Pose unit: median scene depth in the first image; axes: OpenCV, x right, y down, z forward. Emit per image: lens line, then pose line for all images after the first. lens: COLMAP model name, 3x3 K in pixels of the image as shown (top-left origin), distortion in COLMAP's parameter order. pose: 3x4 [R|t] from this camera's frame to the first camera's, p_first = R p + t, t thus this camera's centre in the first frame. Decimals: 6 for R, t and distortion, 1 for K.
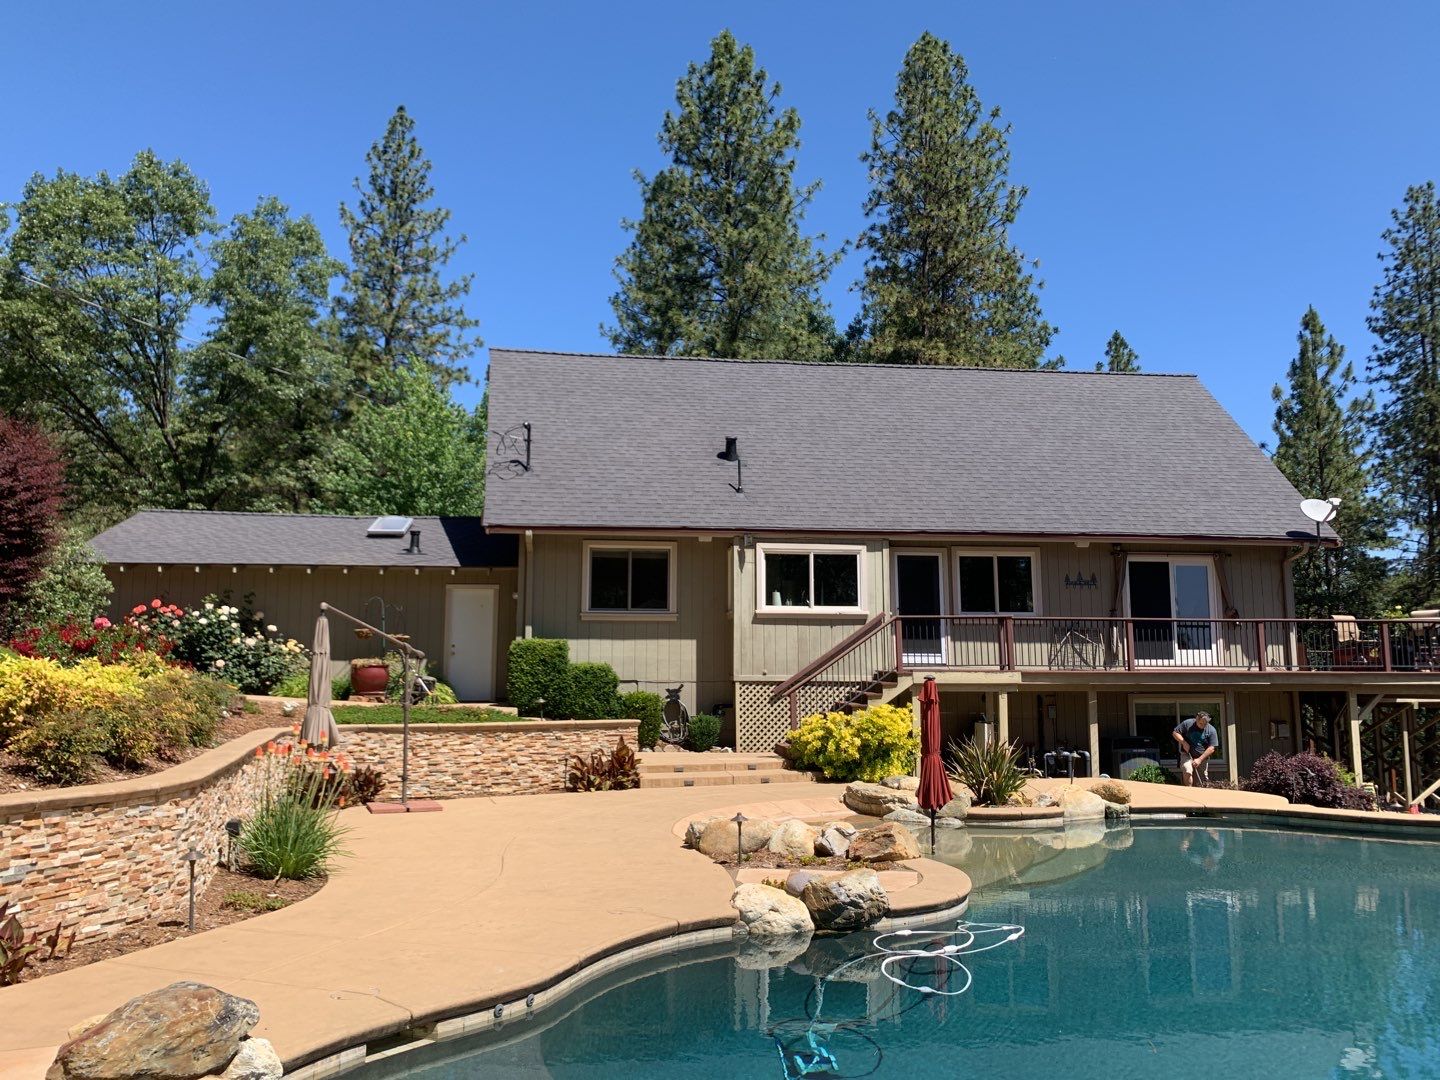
lens RADIAL K [[1113.4, 0, 720.0], [0, 1113.4, 540.0], [0, 0, 1]] dist [0.005446, -0.000285]
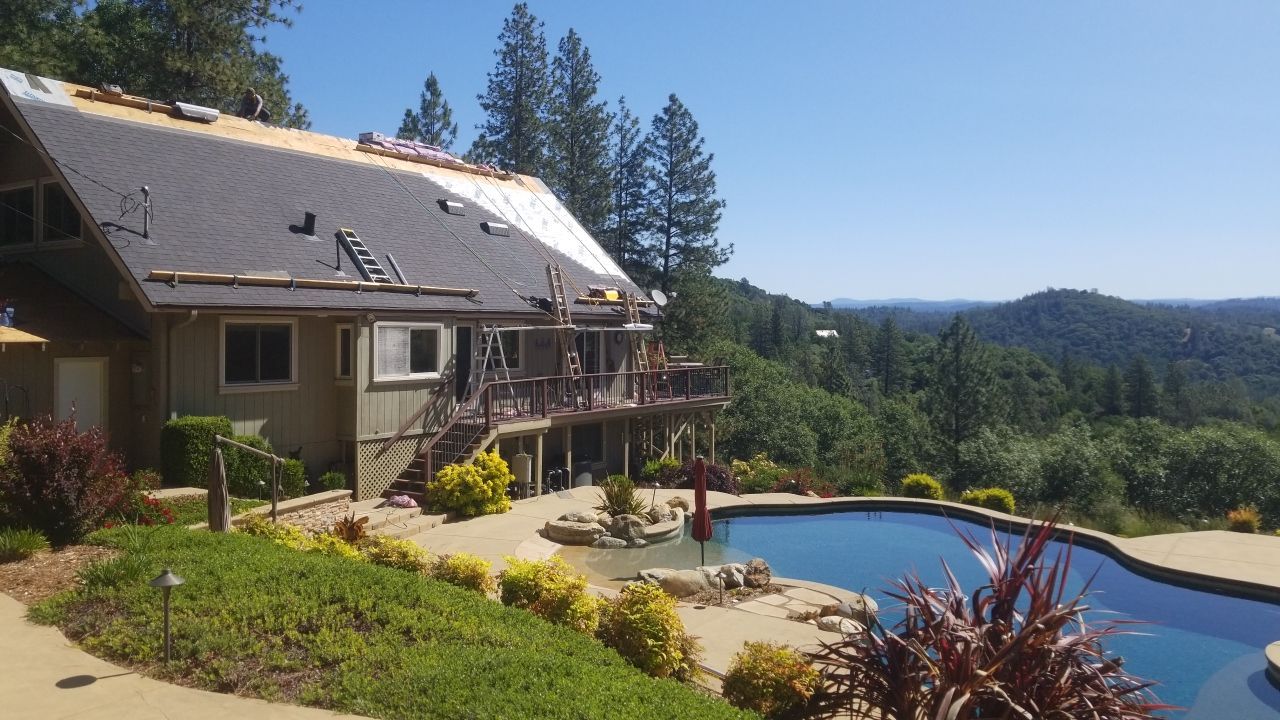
lens RADIAL K [[1031.3, 0, 640.0], [0, 1031.3, 360.0], [0, 0, 1]] dist [-0.002039, -0.006701]
pose [[0.635566, -0.025470, 0.771626, -0.604678], [-0.092155, 0.989807, 0.108578, -0.096502], [-0.766527, -0.140117, 0.626741, 0.118276]]
